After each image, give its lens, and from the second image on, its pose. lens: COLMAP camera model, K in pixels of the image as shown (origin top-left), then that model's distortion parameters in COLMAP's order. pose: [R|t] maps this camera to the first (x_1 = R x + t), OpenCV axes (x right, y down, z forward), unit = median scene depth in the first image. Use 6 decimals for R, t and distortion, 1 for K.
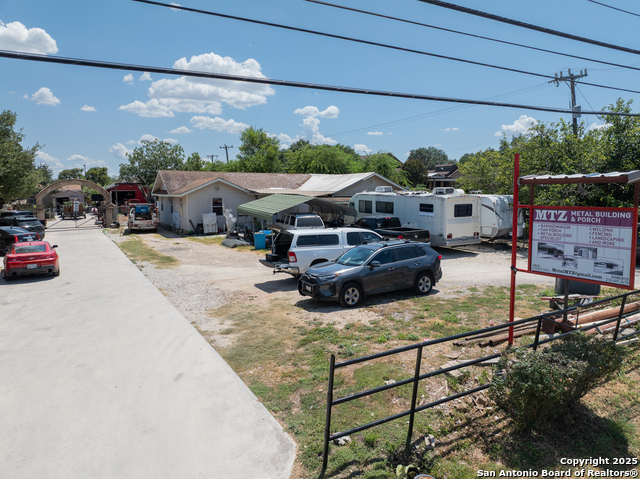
lens RADIAL K [[442.9, 0, 320.0], [0, 442.9, 239.5], [0, 0, 1]] dist [-0.047454, 0.026969]
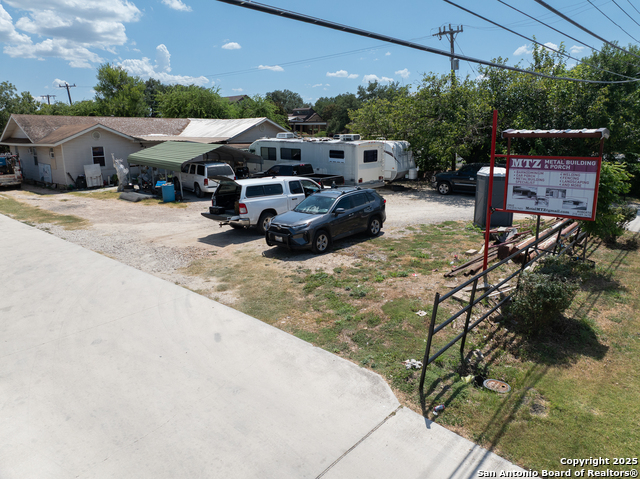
lens RADIAL K [[442.9, 0, 320.0], [0, 442.9, 239.5], [0, 0, 1]] dist [-0.047454, 0.026969]
pose [[0.946601, -0.076768, 0.313134, -0.198278], [0.037497, 0.990862, 0.129566, -0.012146], [-0.320219, -0.110905, 0.940829, 0.008365]]
